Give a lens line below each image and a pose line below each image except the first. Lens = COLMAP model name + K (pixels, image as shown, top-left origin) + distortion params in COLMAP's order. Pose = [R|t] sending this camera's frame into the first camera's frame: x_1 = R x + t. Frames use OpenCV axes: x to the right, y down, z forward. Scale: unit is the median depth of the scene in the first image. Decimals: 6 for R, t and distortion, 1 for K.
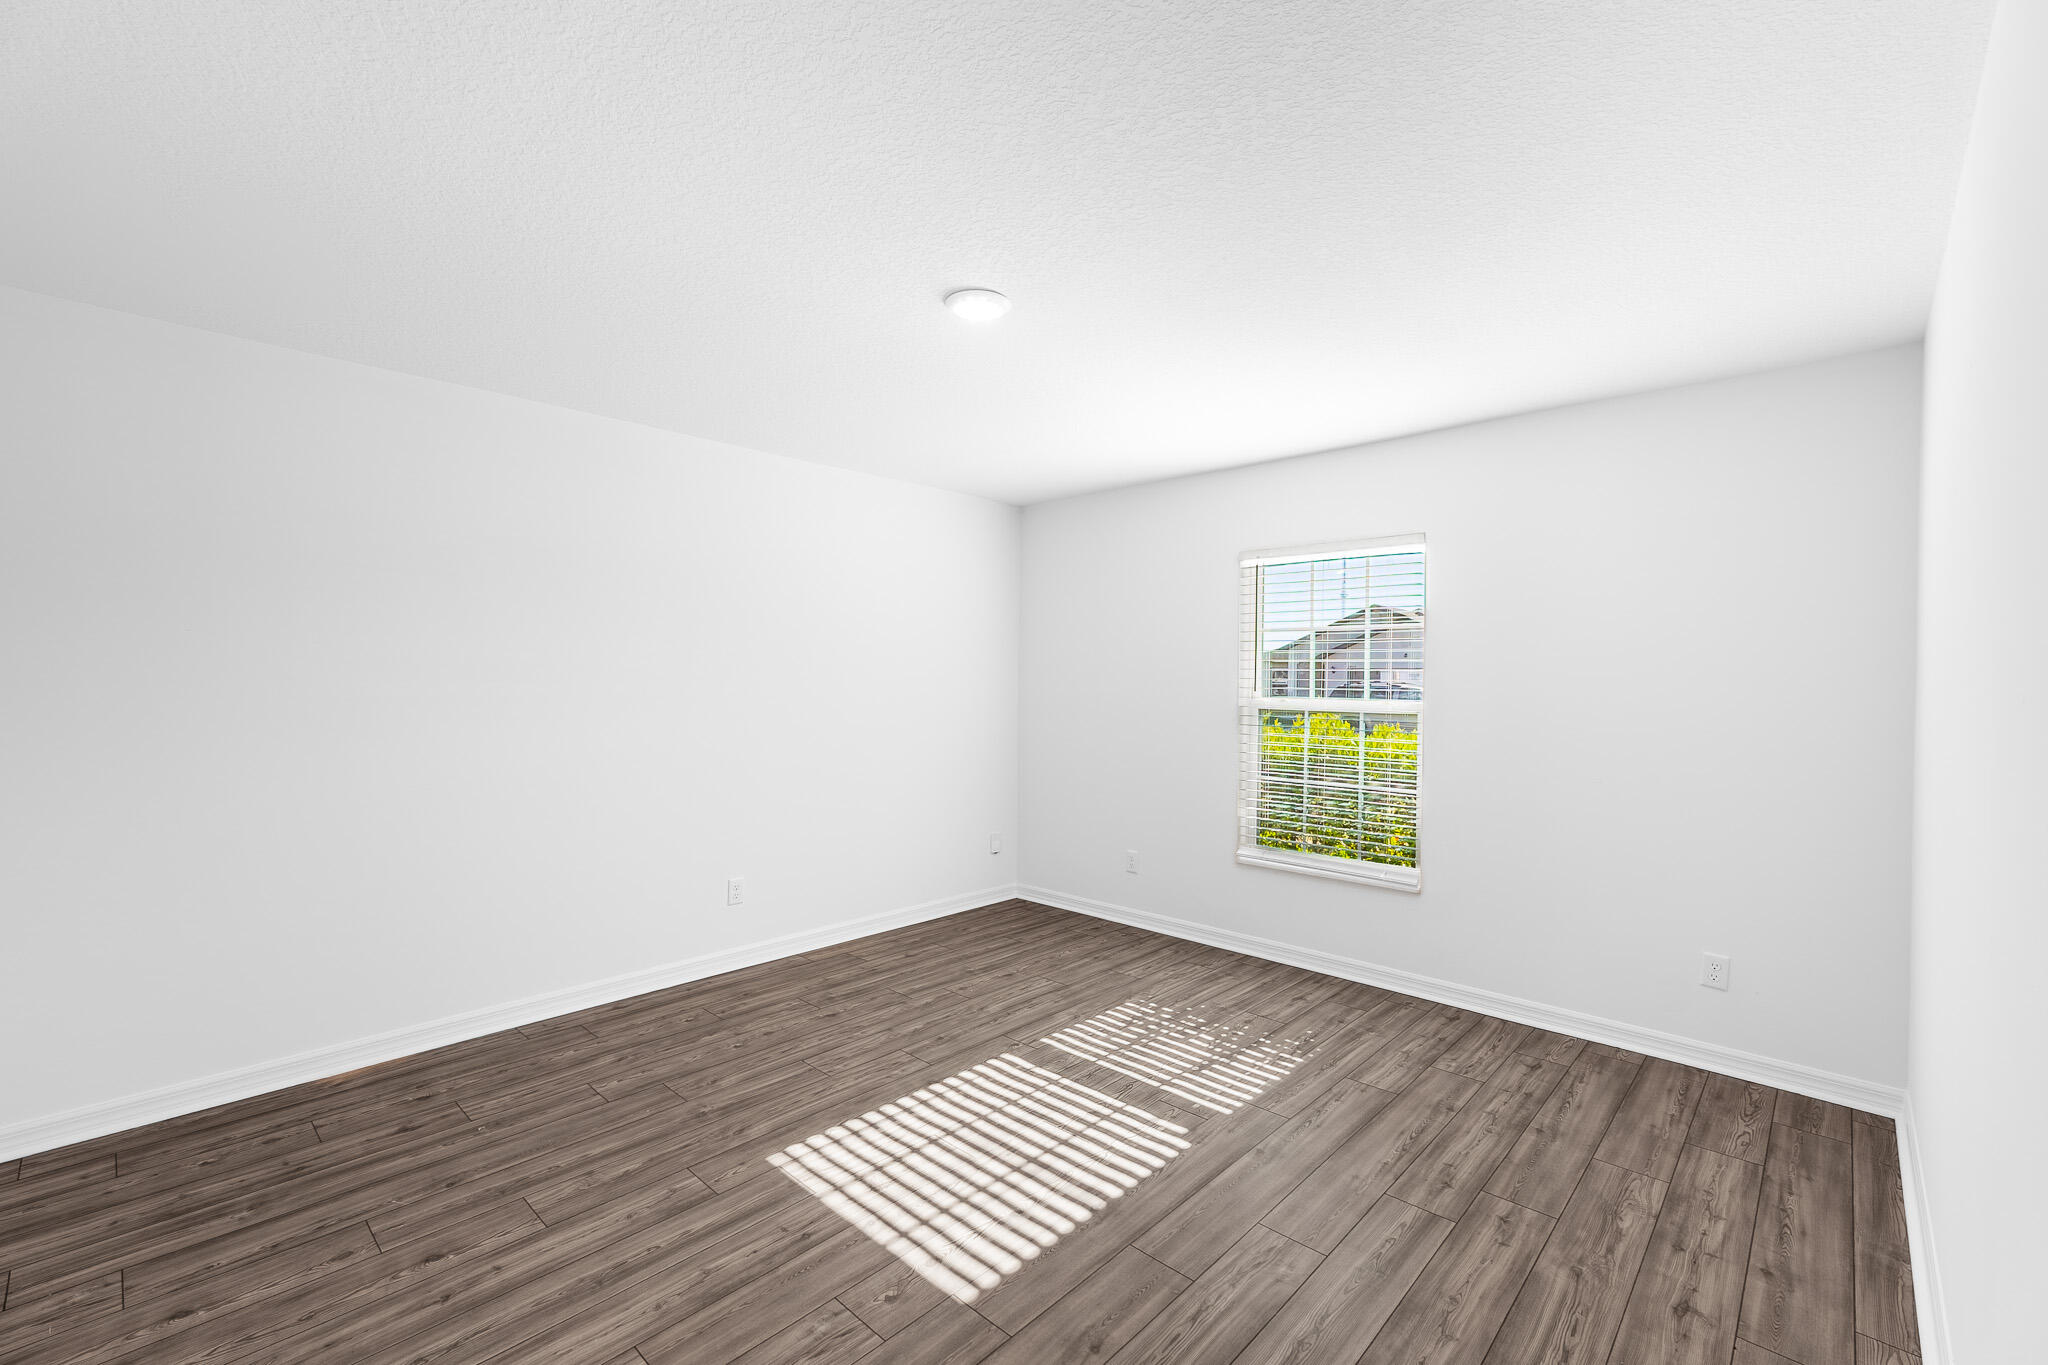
lens RADIAL K [[867.8, 0, 1037.9], [0, 867.8, 683.3], [0, 0, 1]] dist [0.004433, 0.000207]
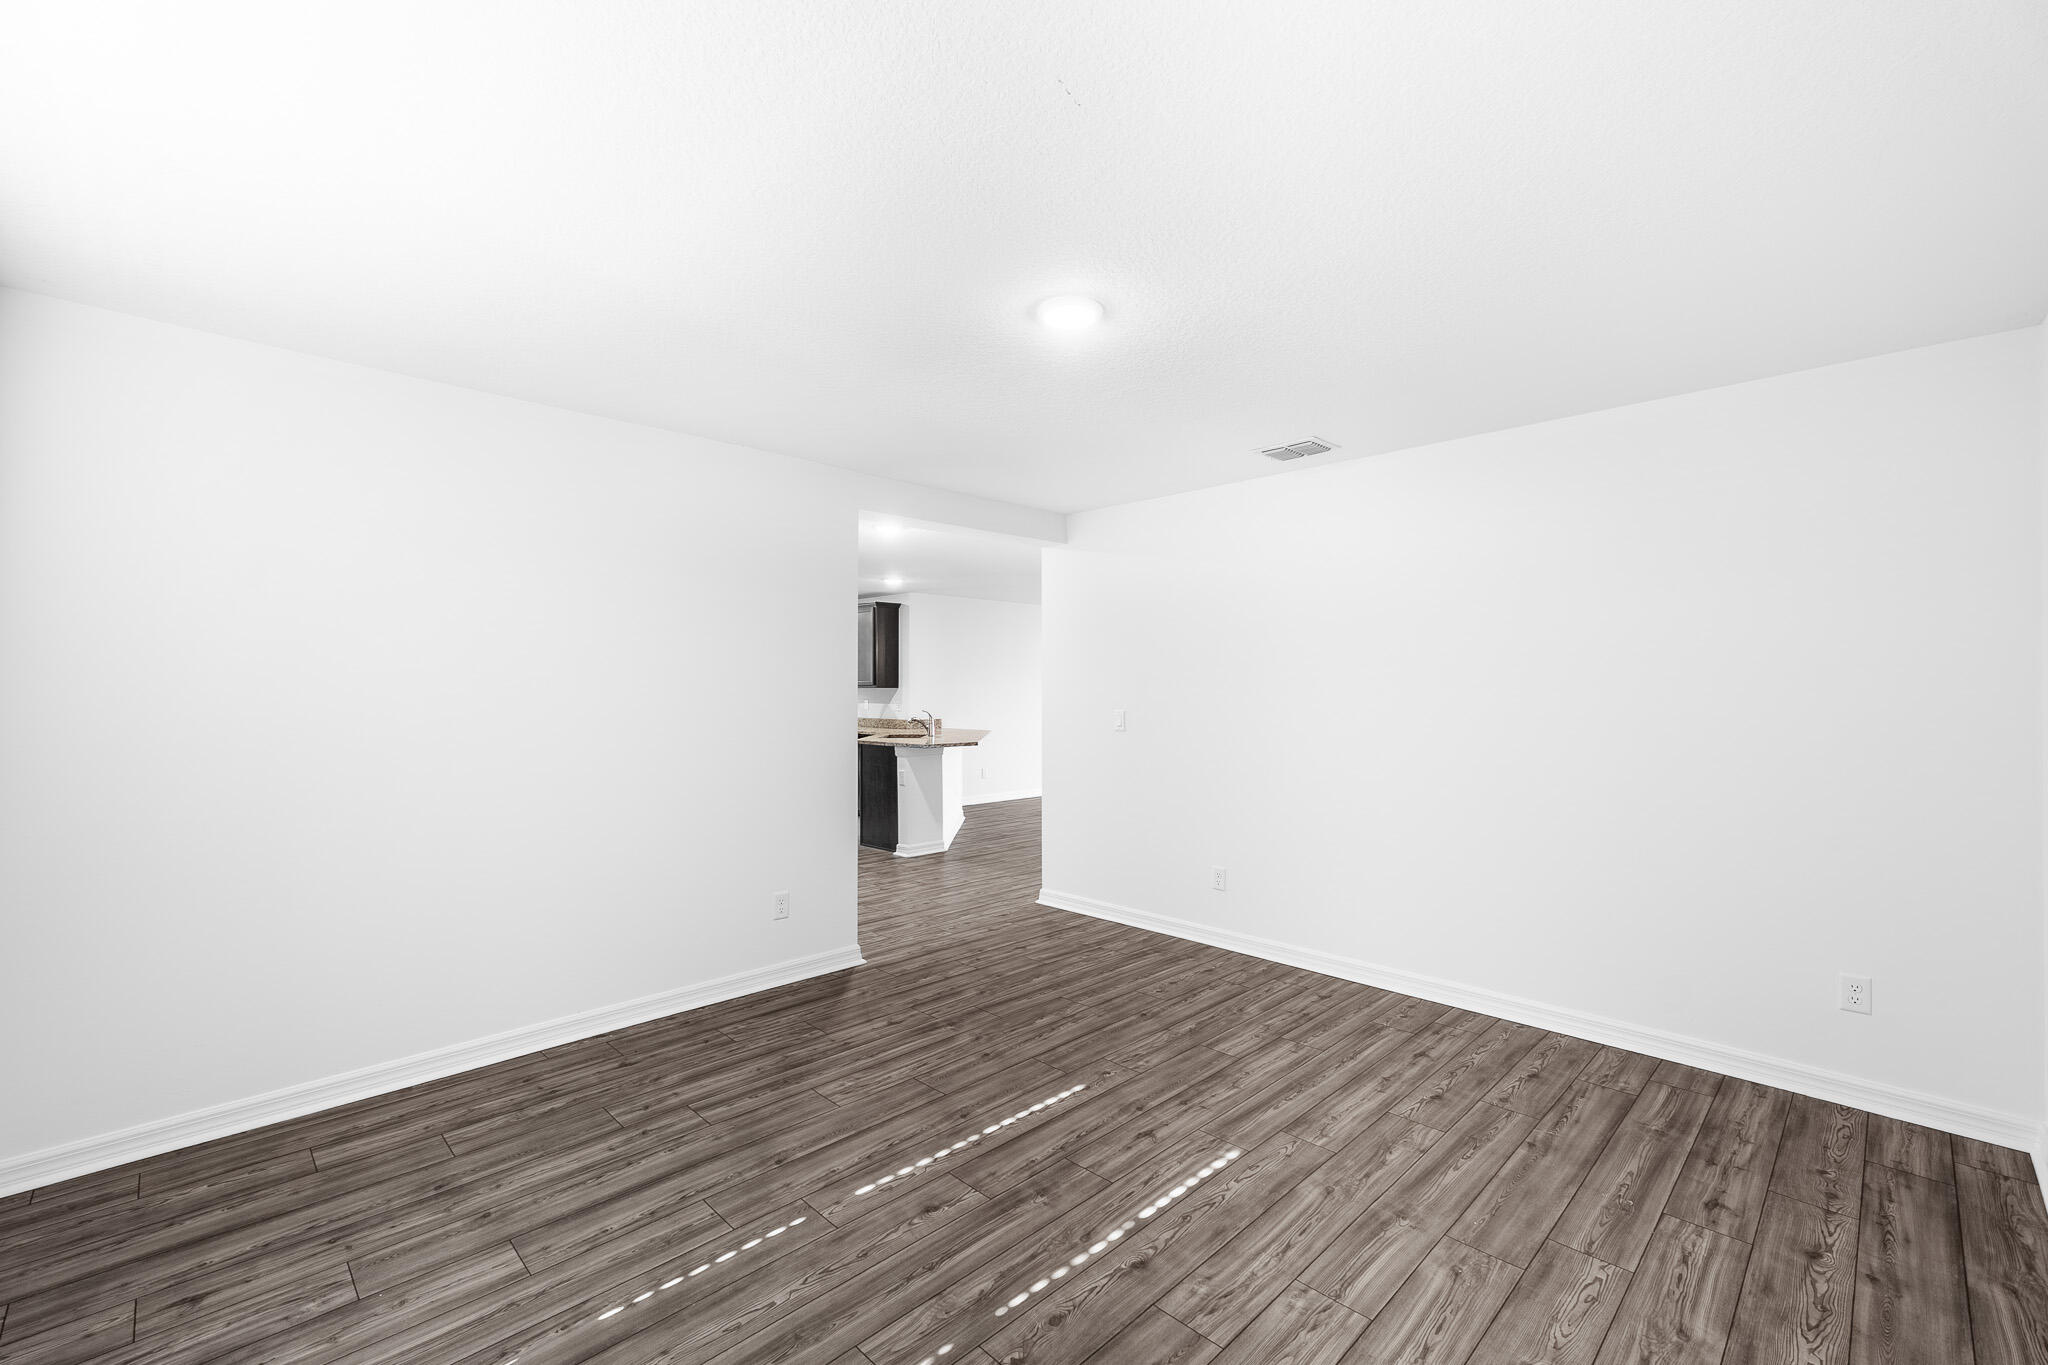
lens RADIAL K [[867.8, 0, 1037.9], [0, 867.8, 683.3], [0, 0, 1]] dist [0.004433, 0.000207]
pose [[-0.999380, -0.007986, 0.034302, -0.073290], [-0.008066, 0.999965, -0.002205, -0.008471], [-0.034283, -0.002480, -0.999409, 2.092145]]
